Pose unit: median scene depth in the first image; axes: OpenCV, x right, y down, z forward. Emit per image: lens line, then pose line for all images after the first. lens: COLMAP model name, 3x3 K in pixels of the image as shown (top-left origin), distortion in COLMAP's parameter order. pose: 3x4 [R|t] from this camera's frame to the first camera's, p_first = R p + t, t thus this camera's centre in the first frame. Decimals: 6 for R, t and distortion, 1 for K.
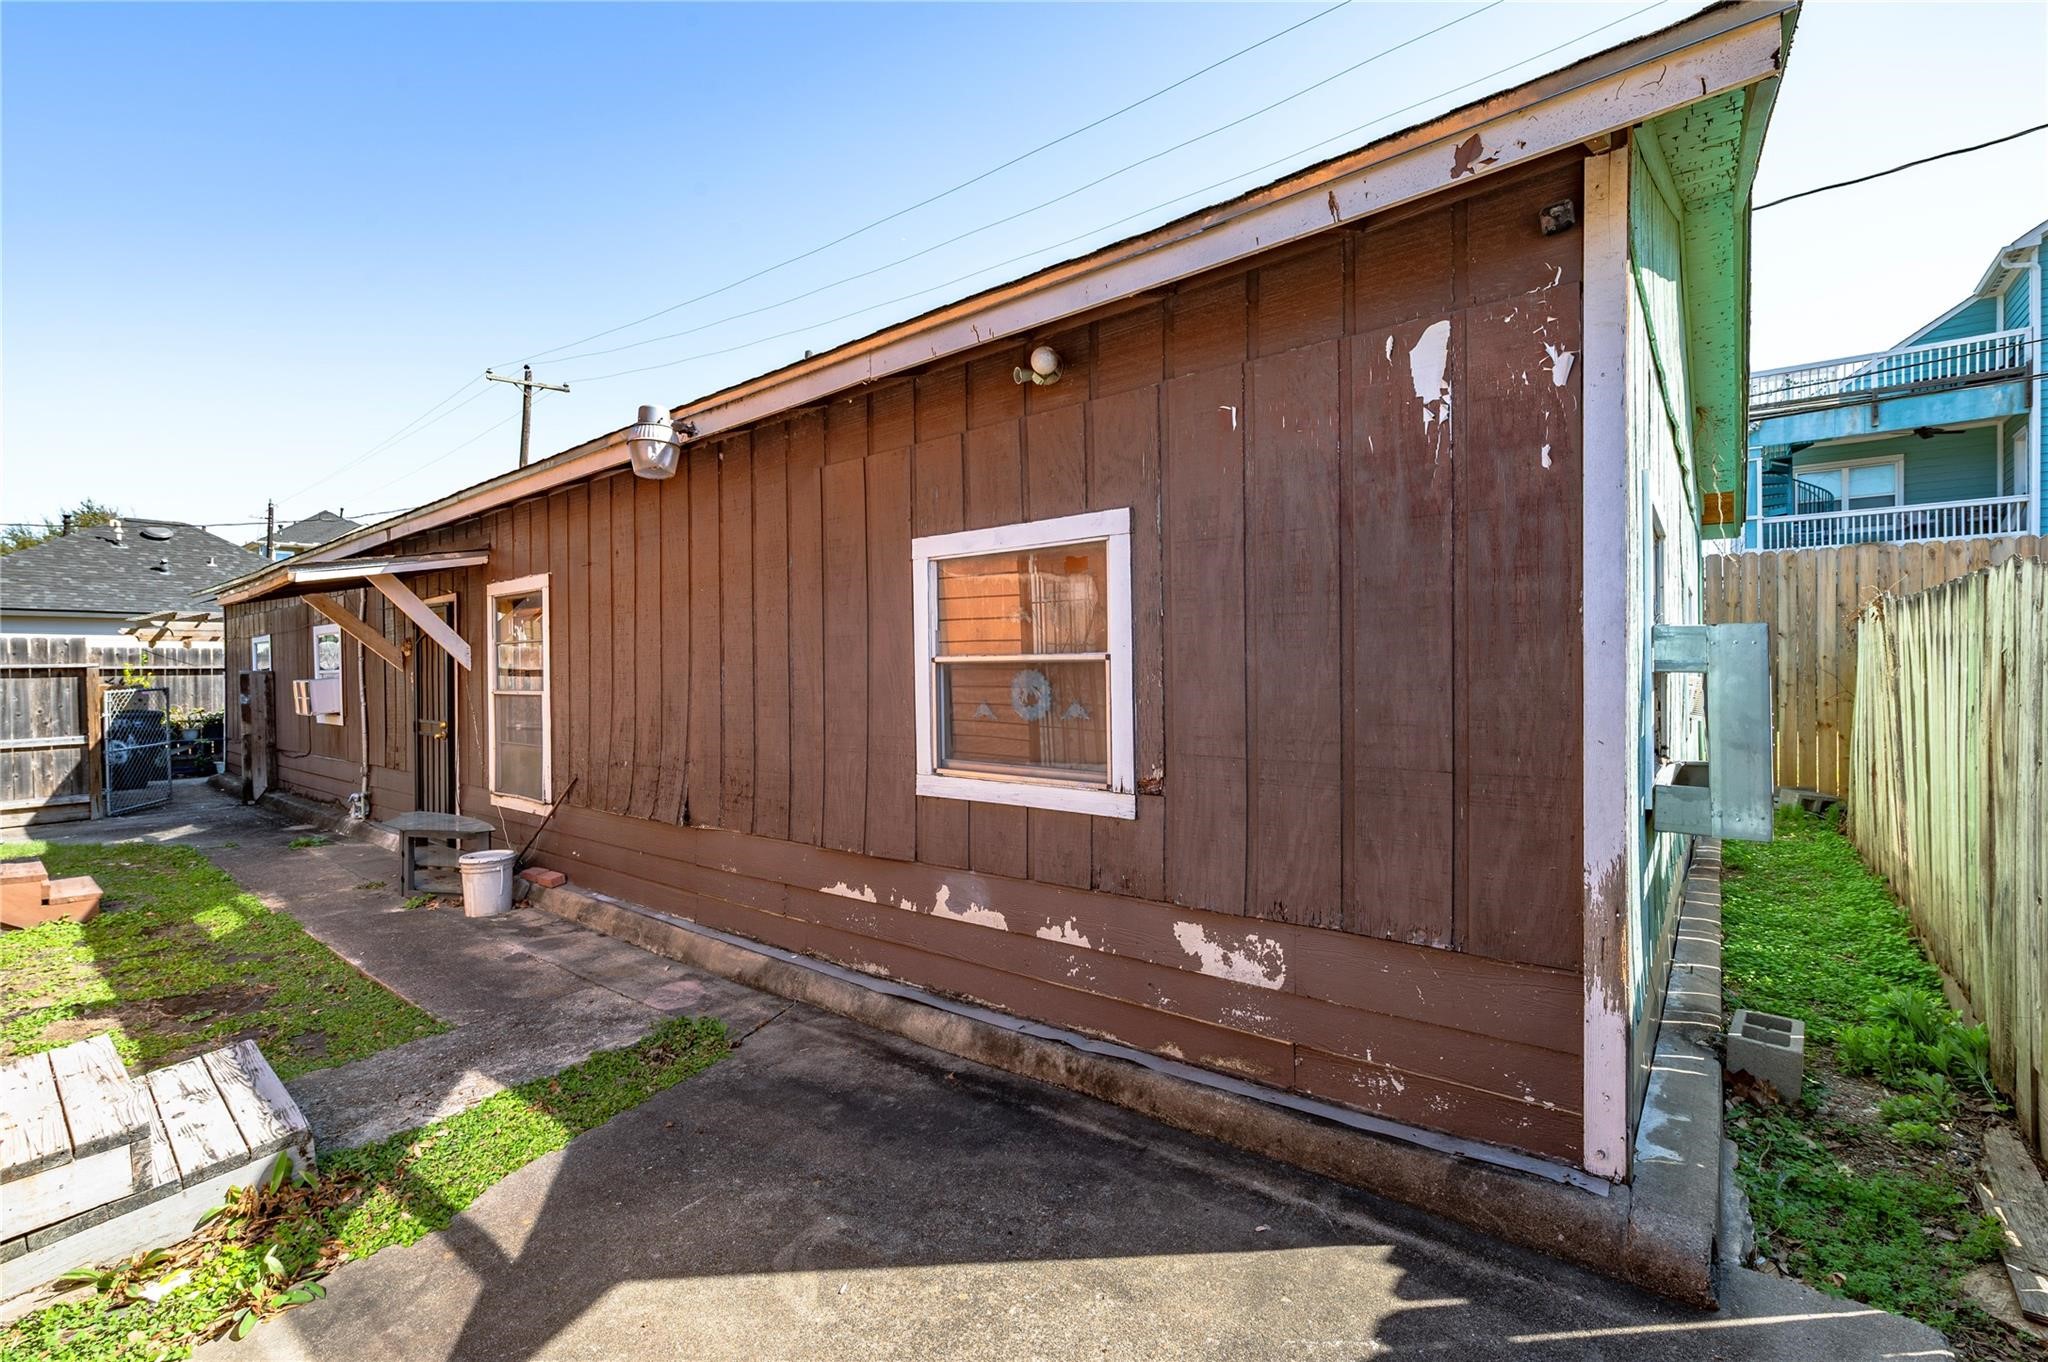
lens RADIAL K [[856.3, 0, 1026.1], [0, 856.3, 673.9], [0, 0, 1]] dist [-0.003825, -0.000432]
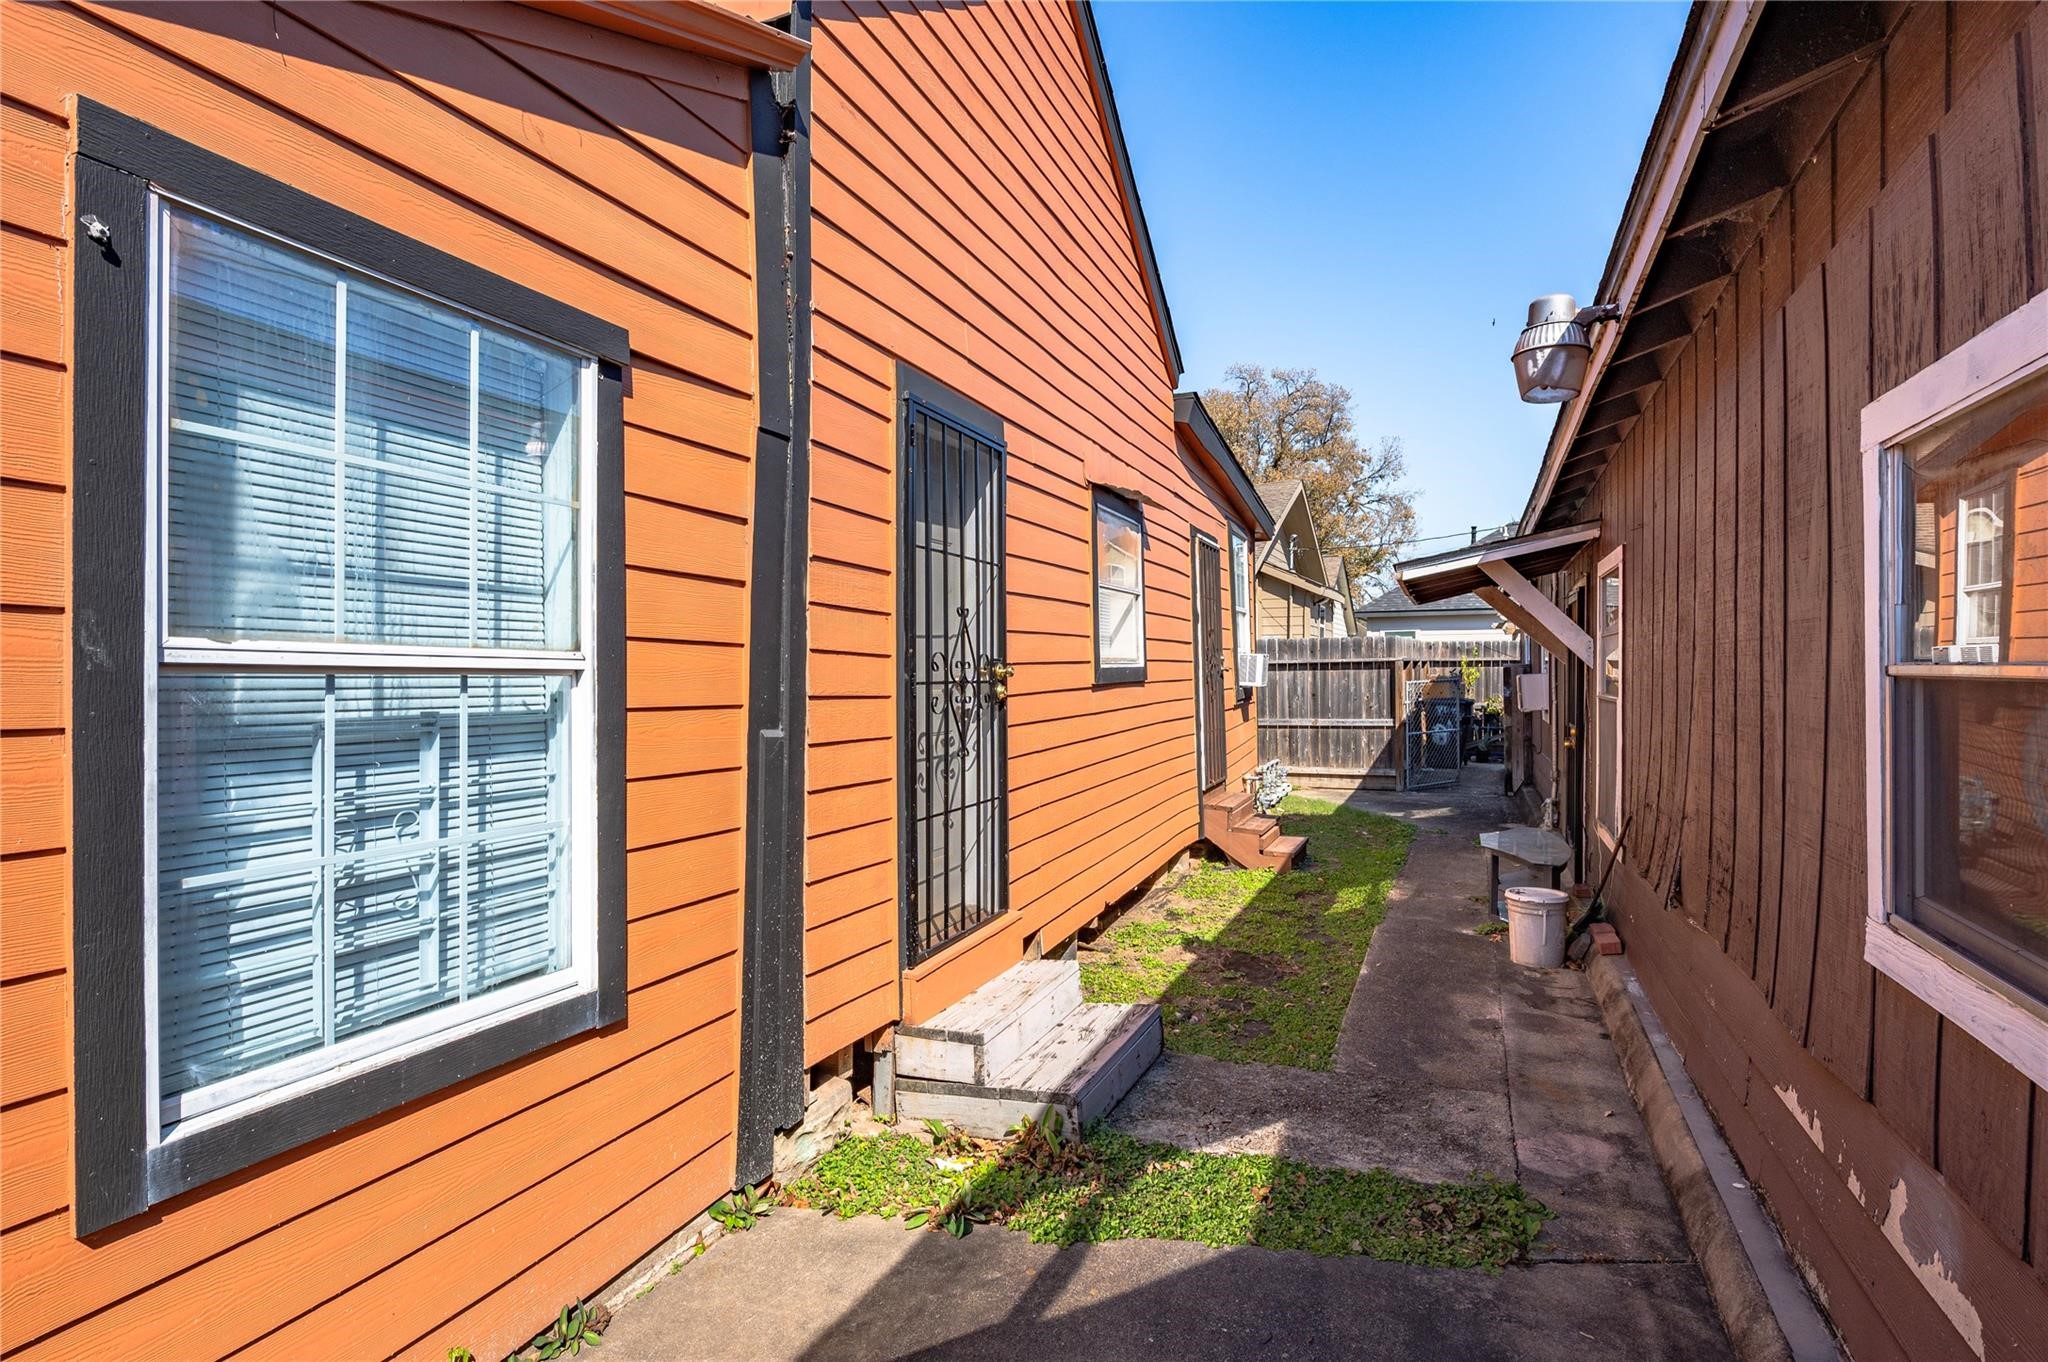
lens RADIAL K [[1004.7, 0, 1024.0], [0, 1004.7, 681.0], [0, 0, 1]] dist [-0.008110, -0.000107]
pose [[0.274416, 0.020518, -0.961392, 0.235497], [-0.003669, 0.999787, 0.020290, -0.017195], [0.961604, -0.002040, 0.274433, 0.369214]]
